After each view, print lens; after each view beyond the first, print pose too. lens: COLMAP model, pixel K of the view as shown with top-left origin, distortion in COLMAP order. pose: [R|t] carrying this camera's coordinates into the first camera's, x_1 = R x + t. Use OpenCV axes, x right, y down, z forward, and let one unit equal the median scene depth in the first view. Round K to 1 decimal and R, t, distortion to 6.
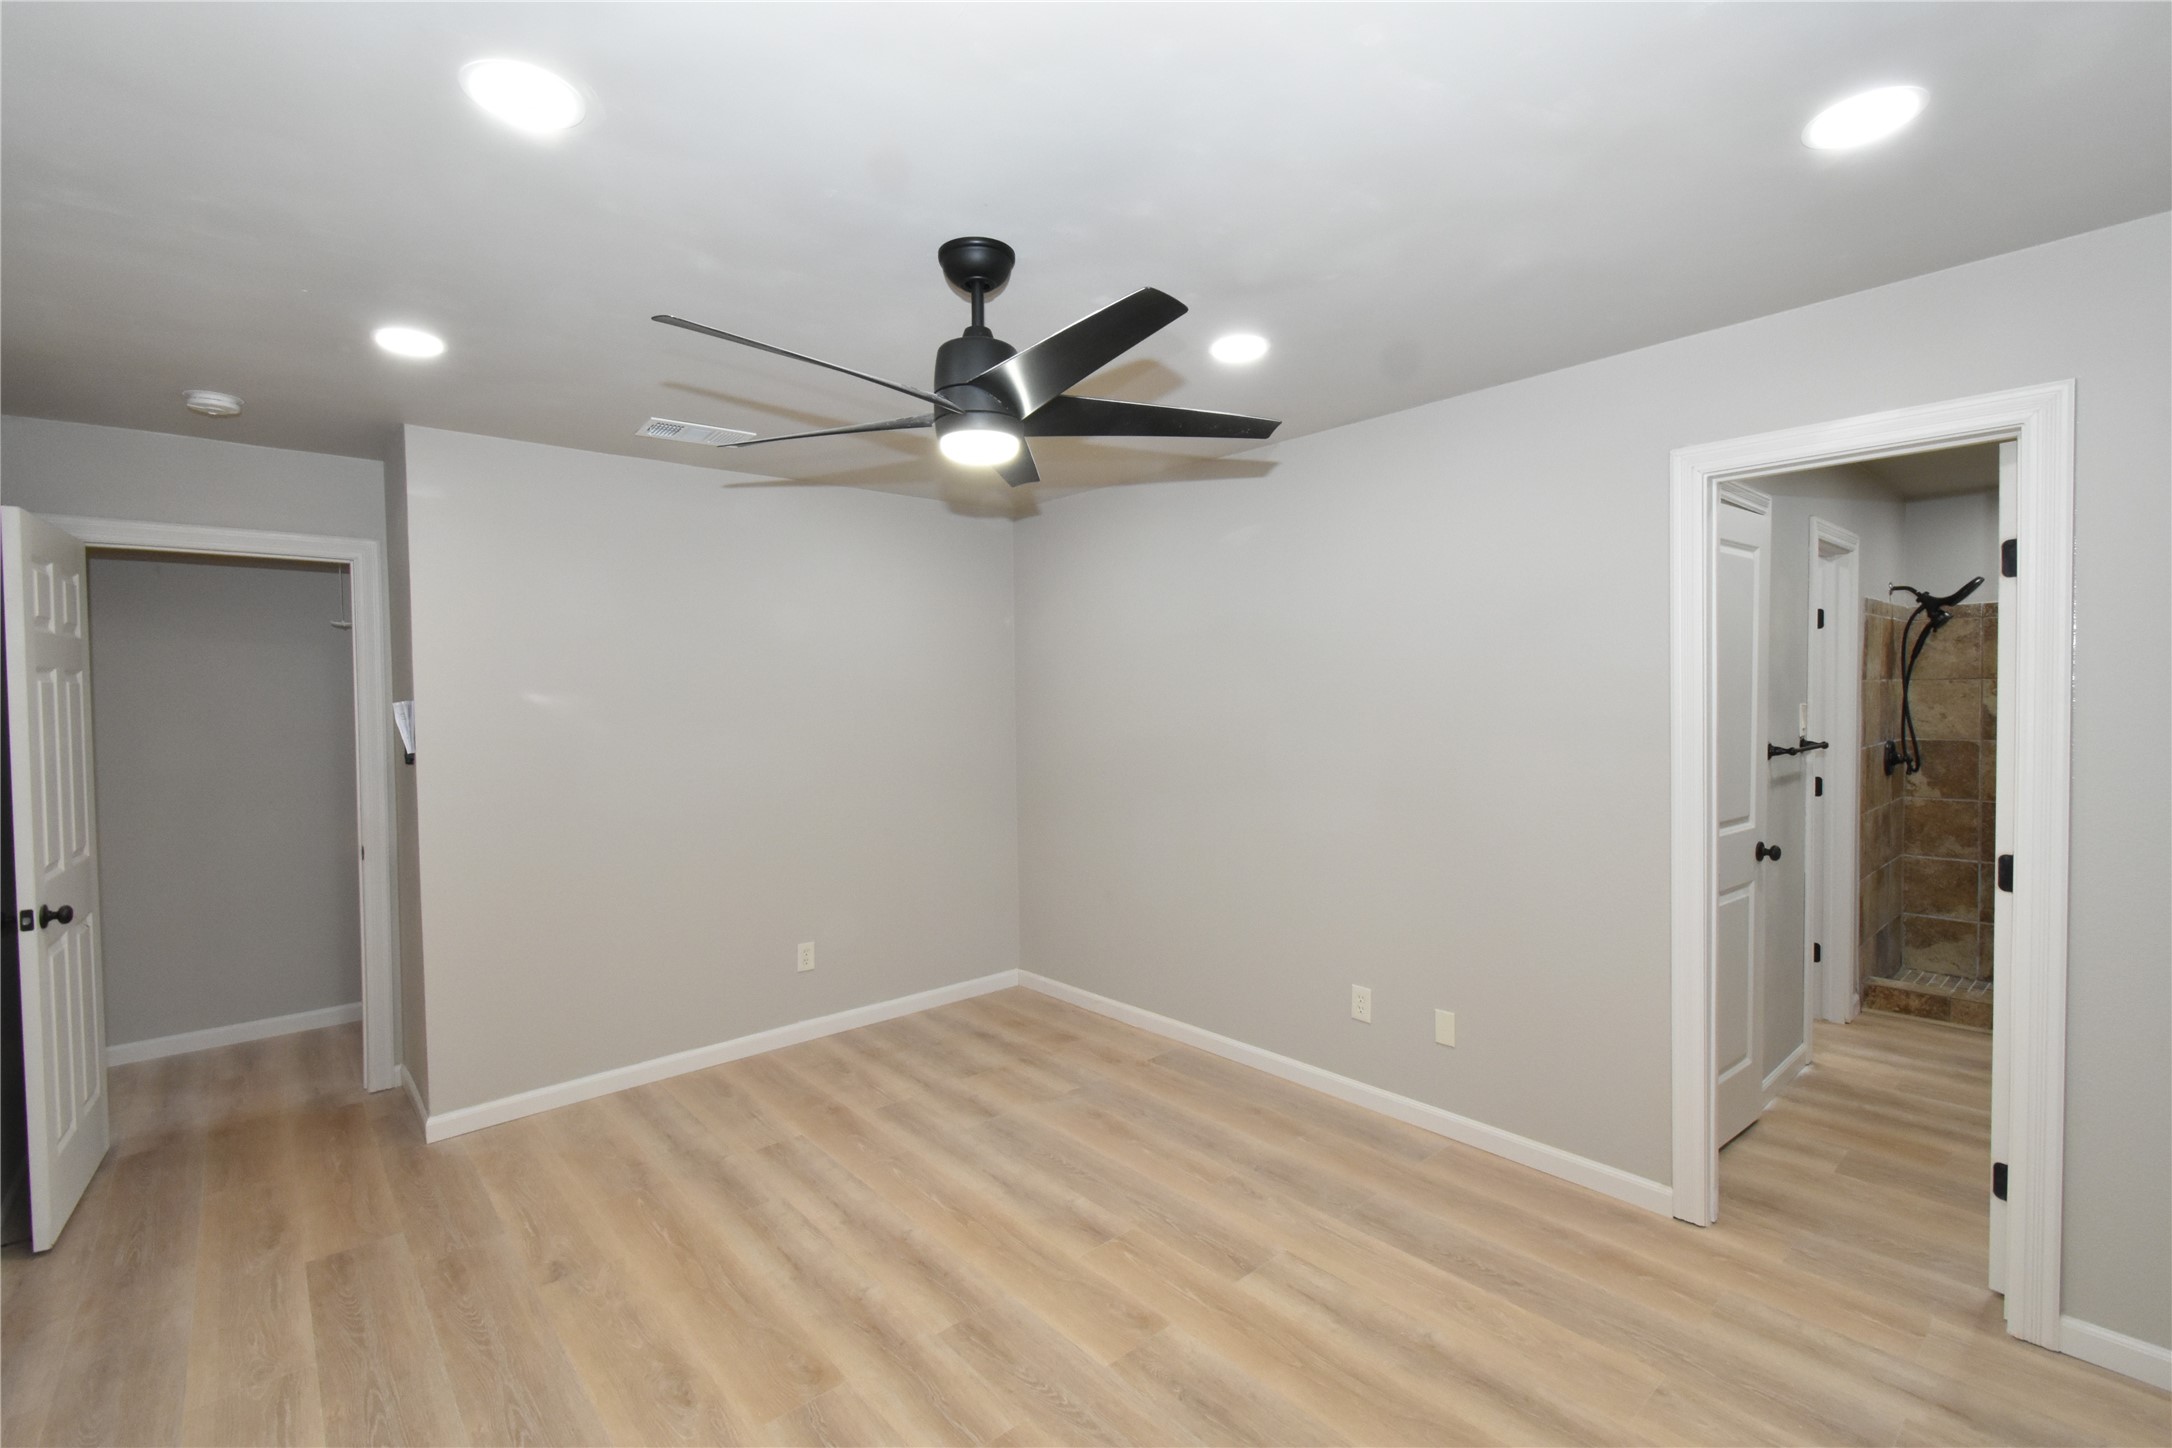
lens RADIAL K [[958.7, 0, 1094.0], [0, 958.7, 723.2], [0, 0, 1]] dist [0.006881, -0.003768]
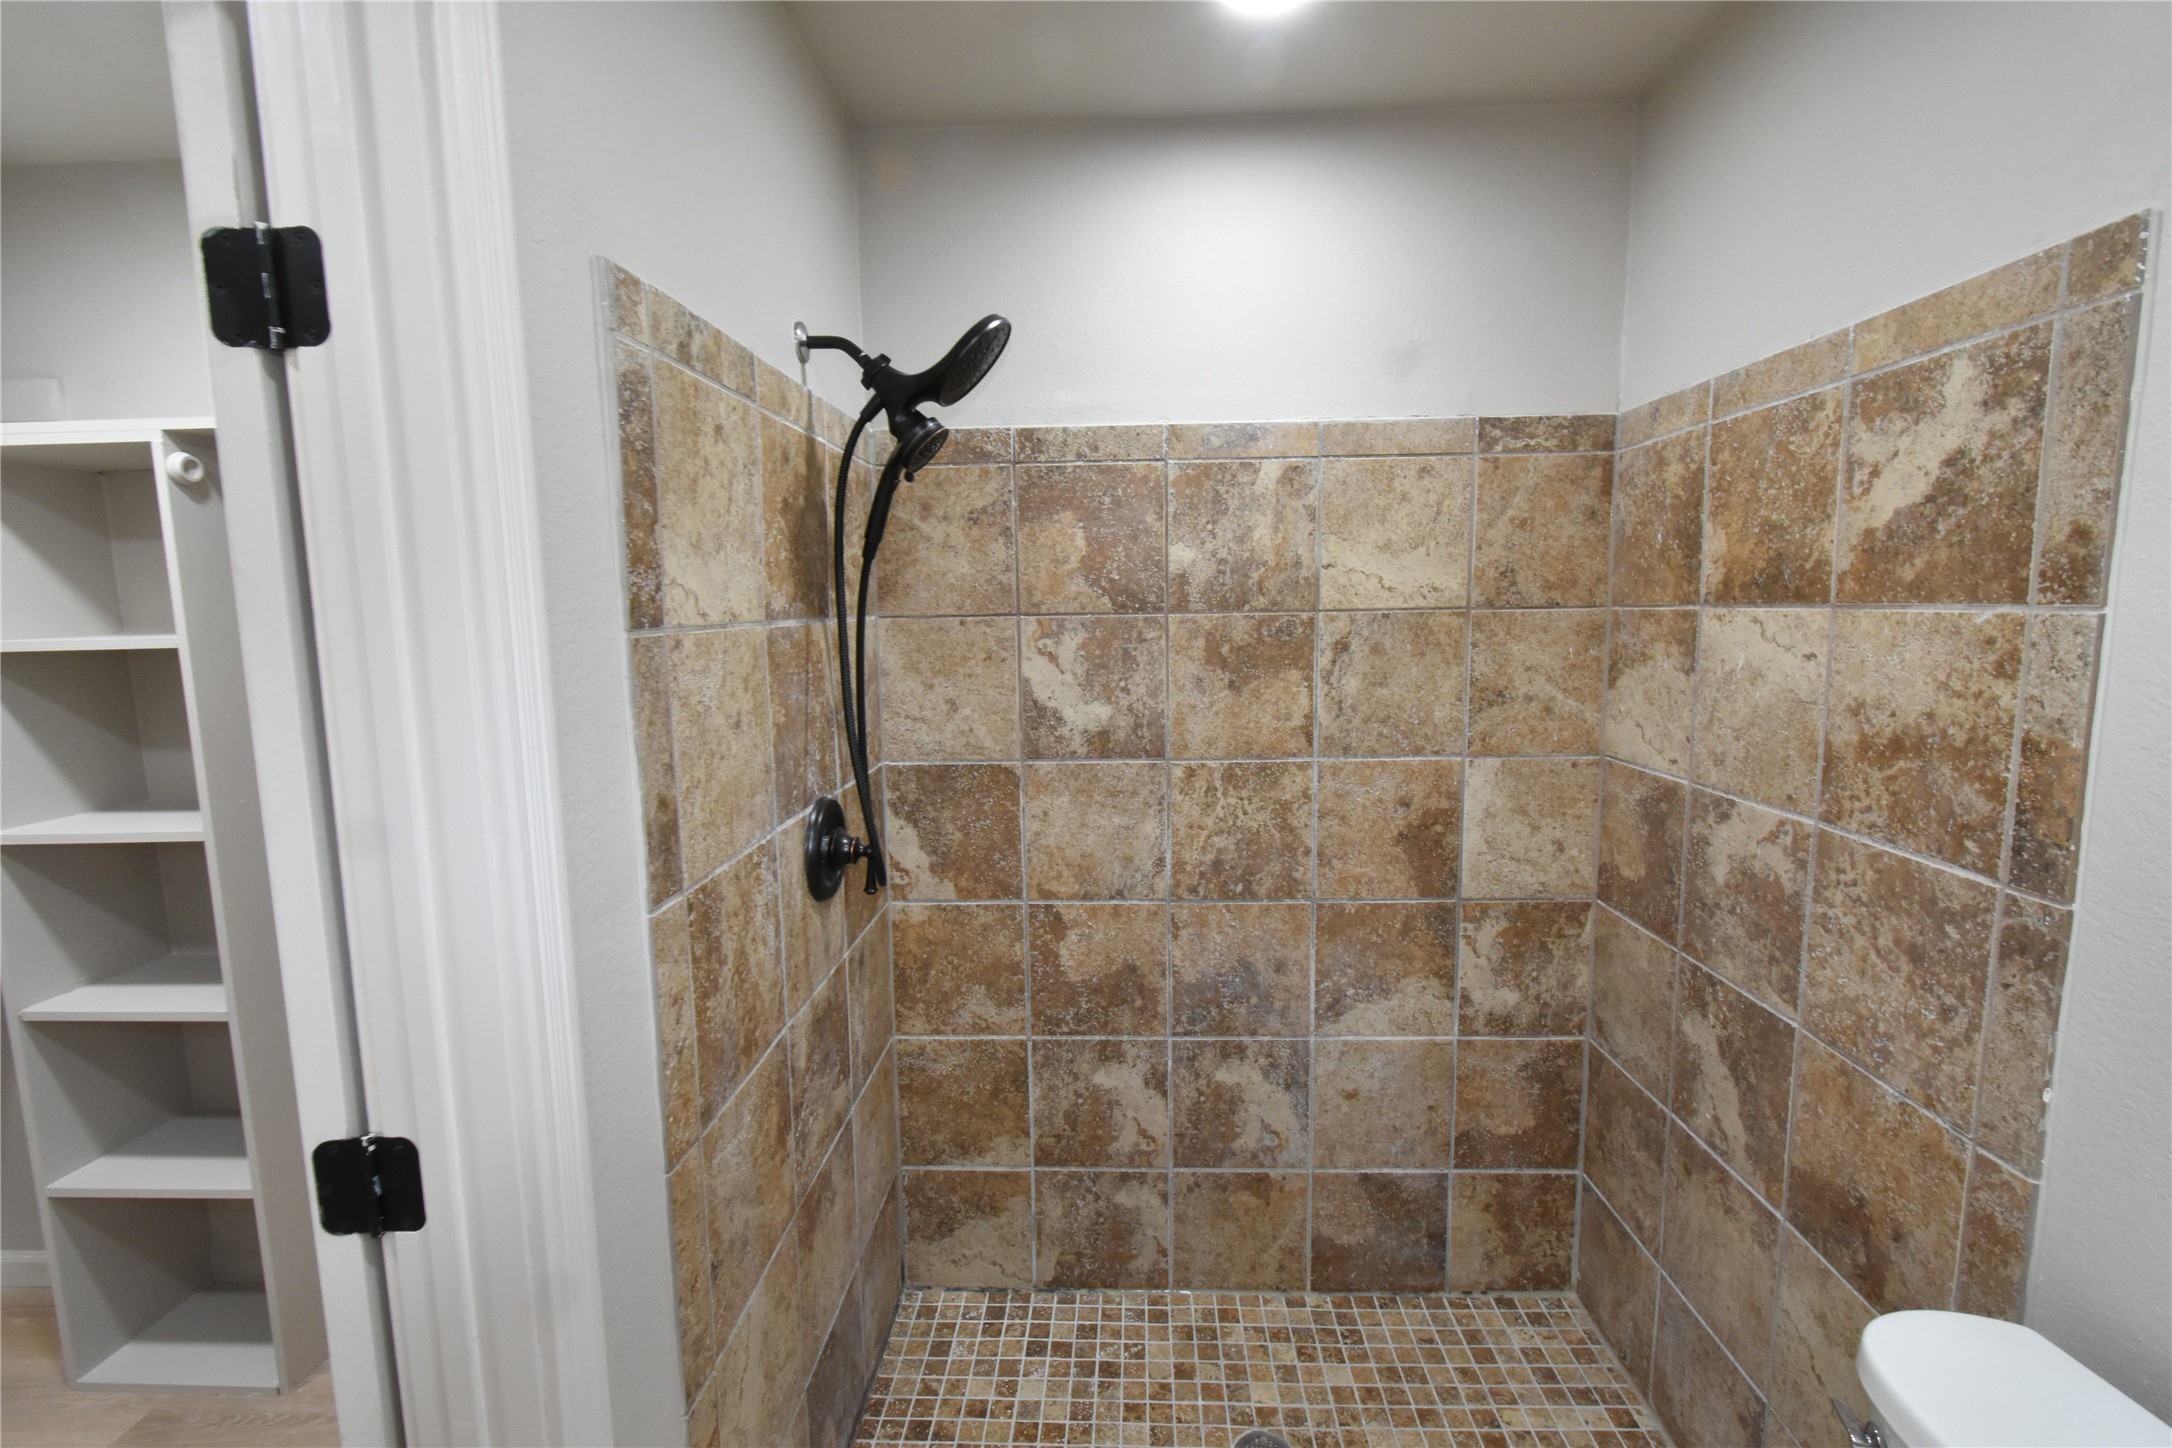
lens RADIAL K [[958.7, 0, 1094.0], [0, 958.7, 723.2], [0, 0, 1]] dist [0.006881, -0.003768]
pose [[0.688540, -0.087122, 0.719946, 0.835094], [0.027685, 0.995192, 0.093952, -0.049208], [-0.724669, -0.044759, 0.687642, 0.894481]]
